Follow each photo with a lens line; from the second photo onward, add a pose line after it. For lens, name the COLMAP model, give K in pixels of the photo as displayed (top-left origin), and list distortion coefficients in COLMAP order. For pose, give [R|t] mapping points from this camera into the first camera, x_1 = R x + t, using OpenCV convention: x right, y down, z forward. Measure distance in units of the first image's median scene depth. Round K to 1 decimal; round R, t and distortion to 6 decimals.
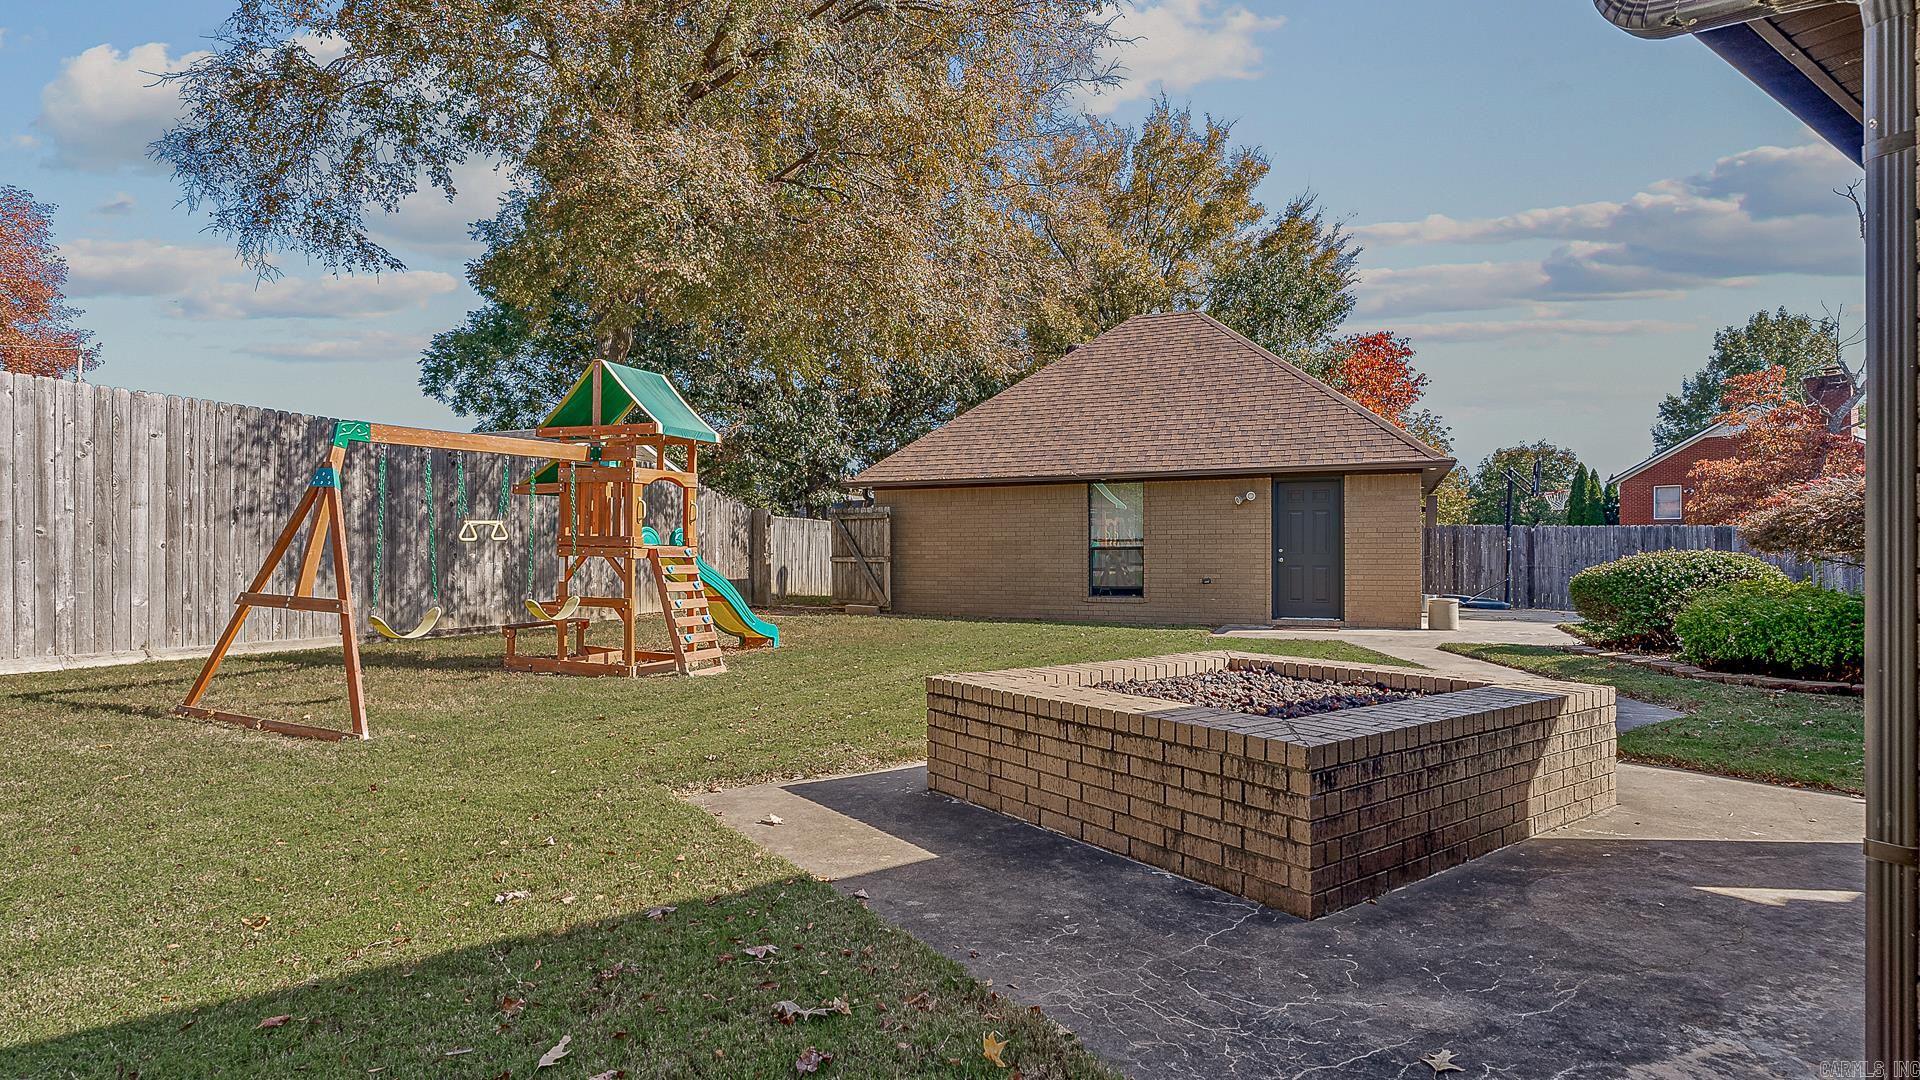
lens RADIAL K [[973.1, 0, 961.4], [0, 973.1, 548.8], [0, 0, 1]] dist [0.000735, 0.000309]
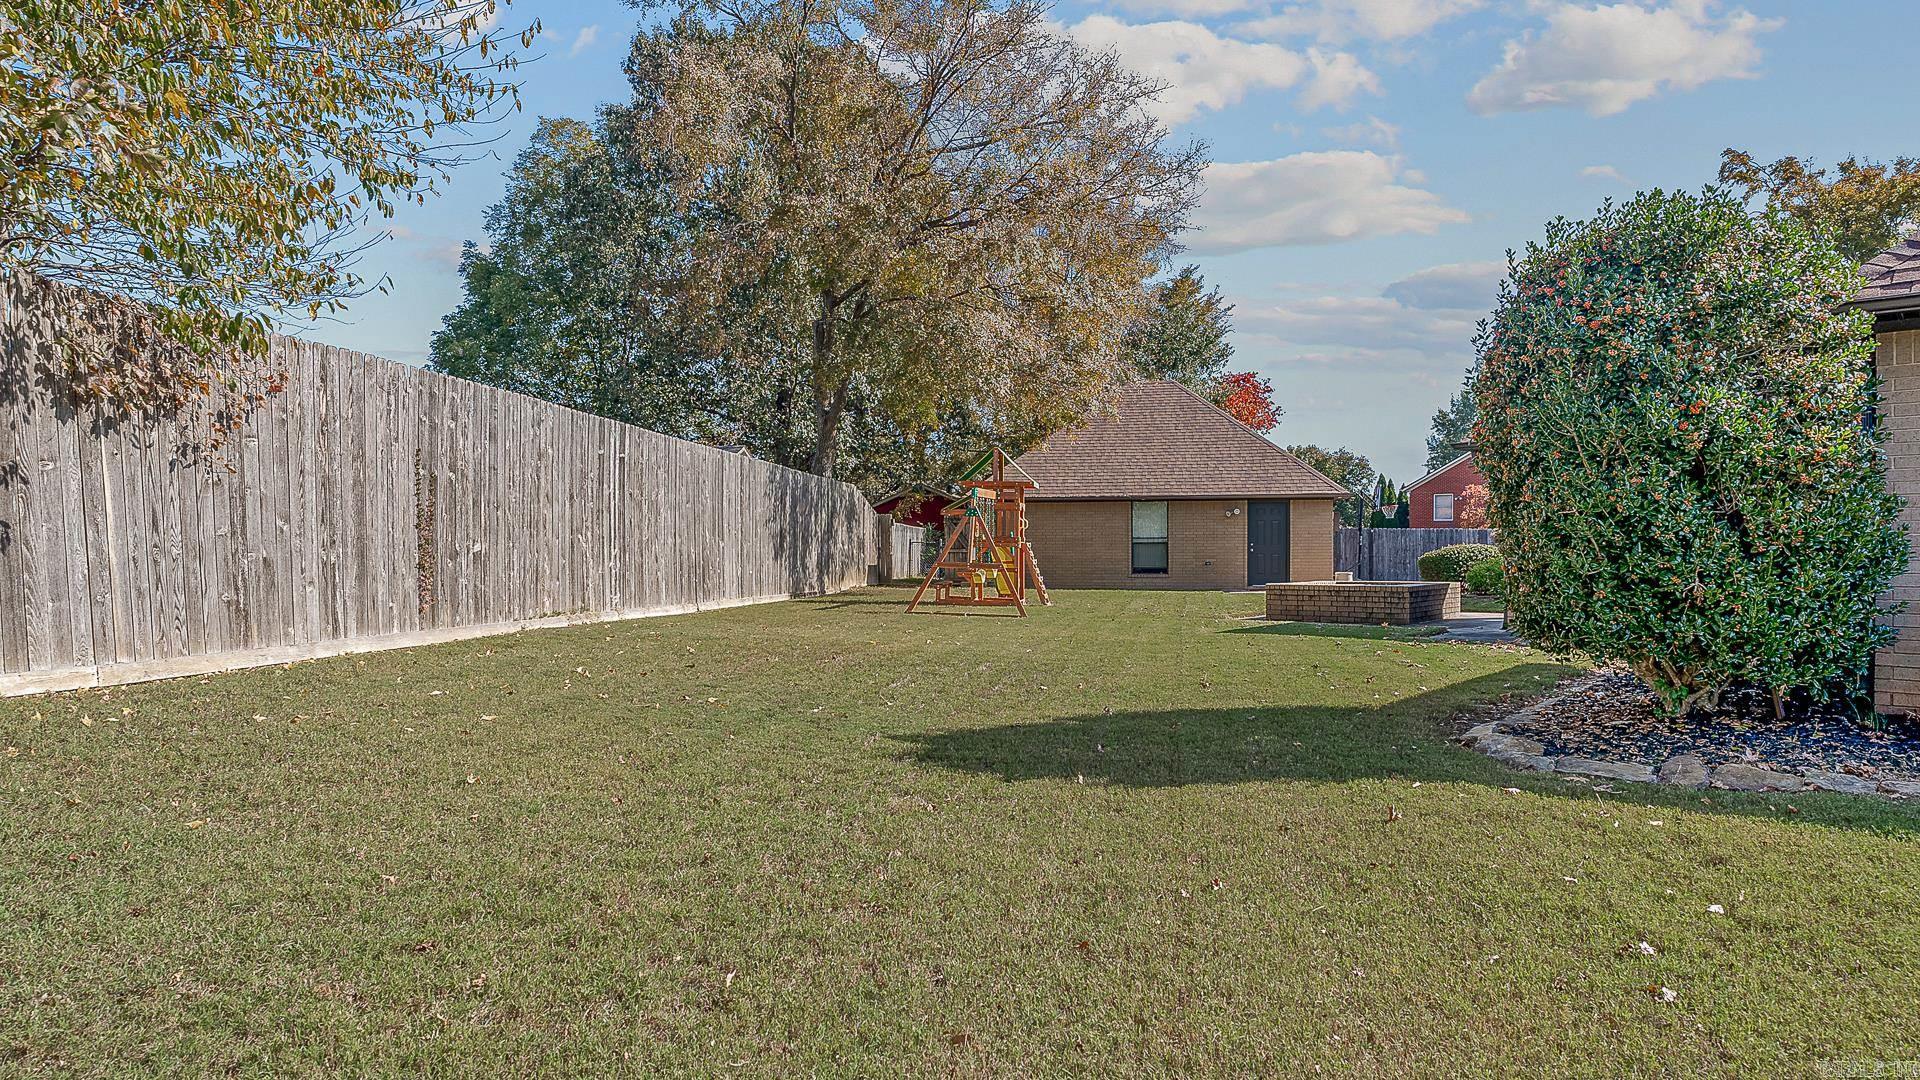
lens RADIAL K [[1157.3, 0, 960.0], [0, 1157.3, 540.0], [0, 0, 1]] dist [-0.000345, 0.000040]
pose [[0.970829, 0.002856, 0.239755, -0.585940], [-0.002460, 0.999995, -0.001952, -0.001039], [-0.239759, 0.001305, 0.970831, -0.739434]]
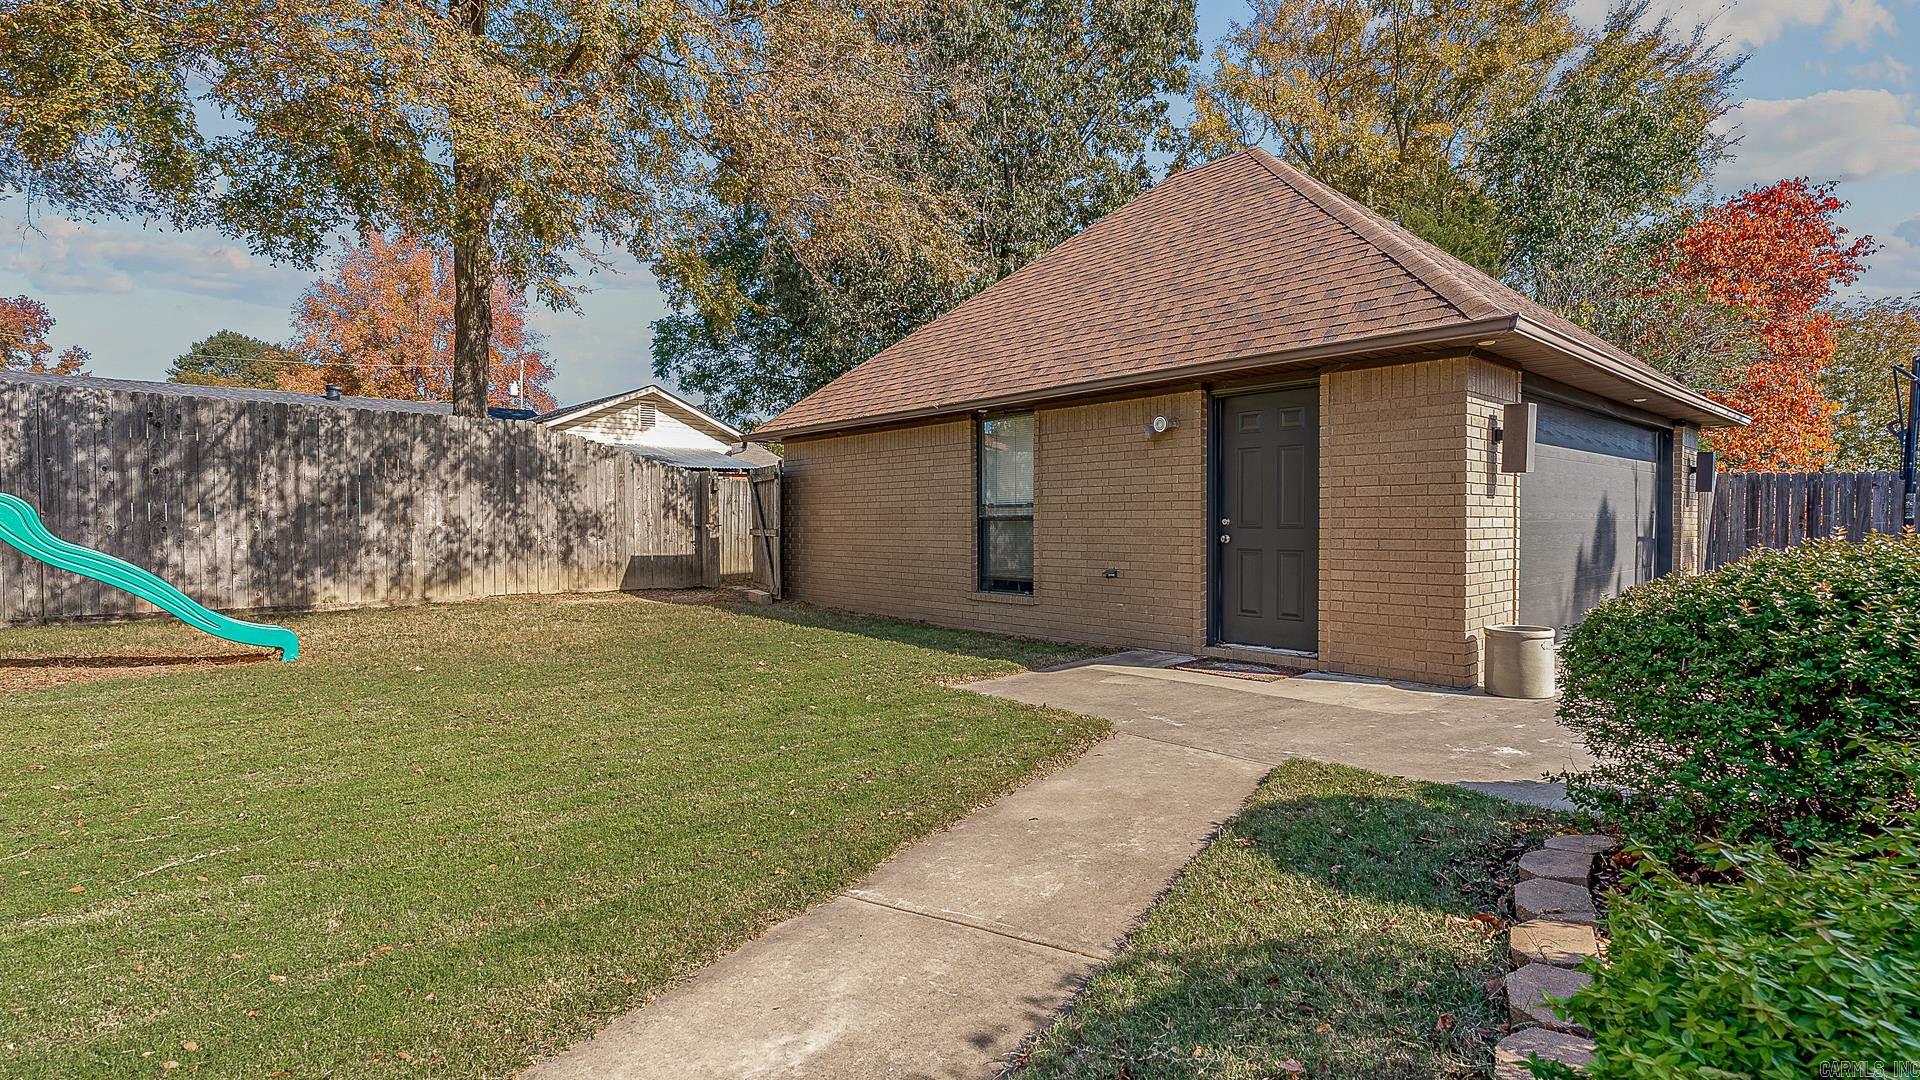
lens RADIAL K [[900.7, 0, 960.0], [0, 900.7, 540.0], [0, 0, 1]] dist [-0.011386, 0.000190]
pose [[0.902272, 0.007927, -0.431095, 0.388295], [0.002826, 0.999701, 0.024297, -0.000587], [0.431158, -0.023141, 0.901979, 0.452500]]
